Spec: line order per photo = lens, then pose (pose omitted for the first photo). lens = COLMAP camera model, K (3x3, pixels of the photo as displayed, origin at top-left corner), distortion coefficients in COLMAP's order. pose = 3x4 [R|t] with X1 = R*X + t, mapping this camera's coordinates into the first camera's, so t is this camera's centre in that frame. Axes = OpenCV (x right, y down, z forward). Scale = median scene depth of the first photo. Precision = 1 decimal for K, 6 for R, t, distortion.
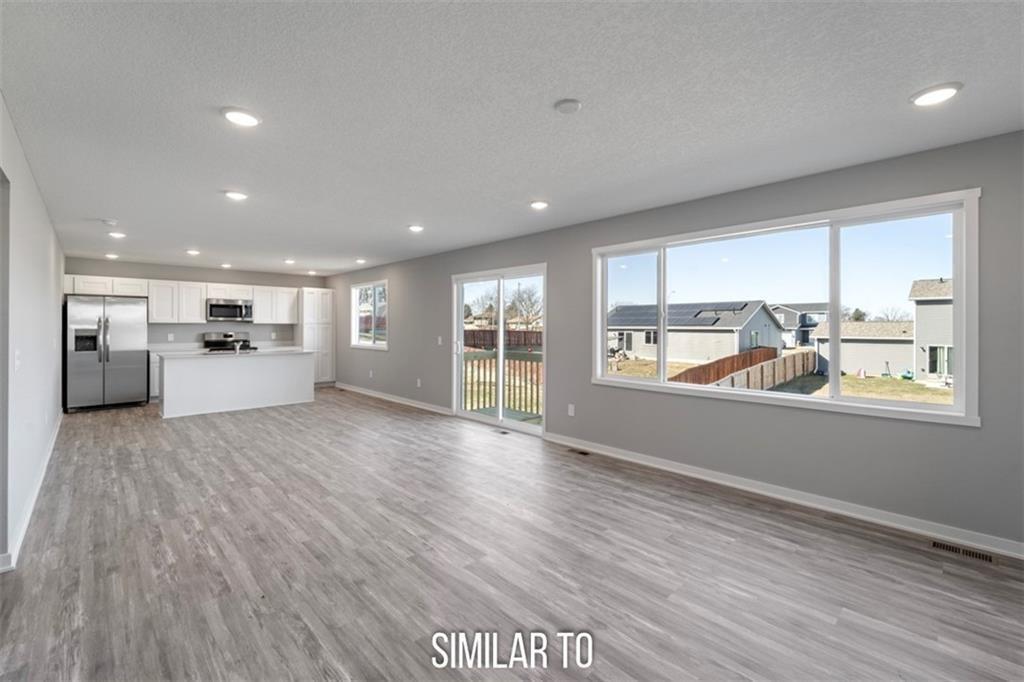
lens RADIAL K [[439.7, 0, 512.4], [0, 439.7, 325.4], [0, 0, 1]] dist [-0.000522, -0.000171]
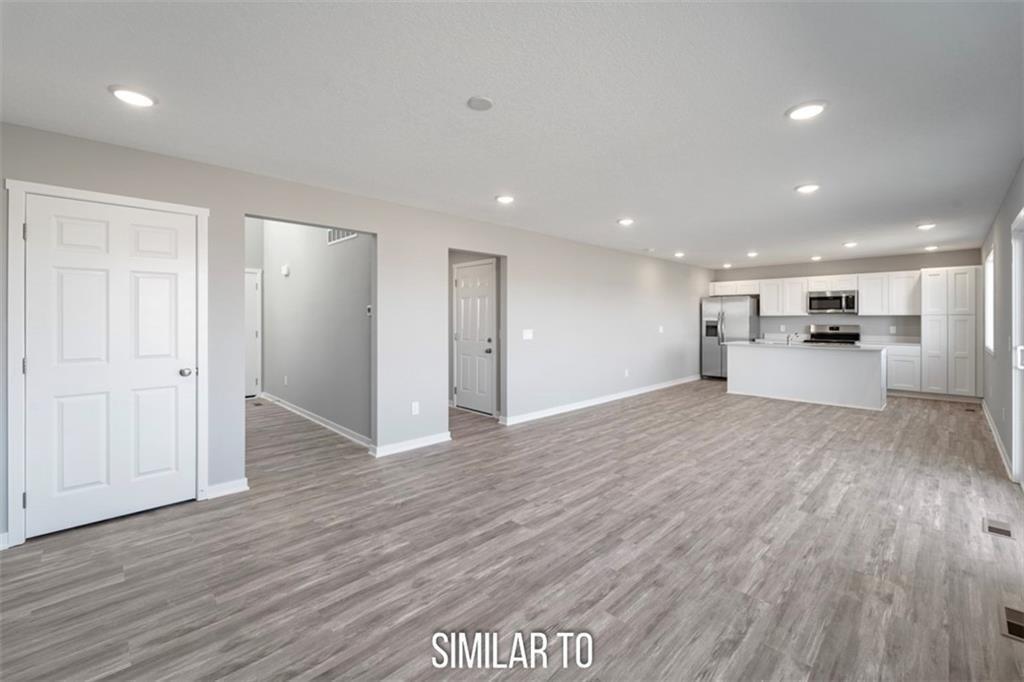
lens RADIAL K [[422.7, 0, 512.5], [0, 422.7, 318.8], [0, 0, 1]] dist [0.001557, 0.000163]
pose [[0.006127, 0.000232, -0.999981, 0.680640], [0.002802, 0.999996, 0.000249, 0.001280], [0.999977, -0.002804, 0.006127, 0.655777]]
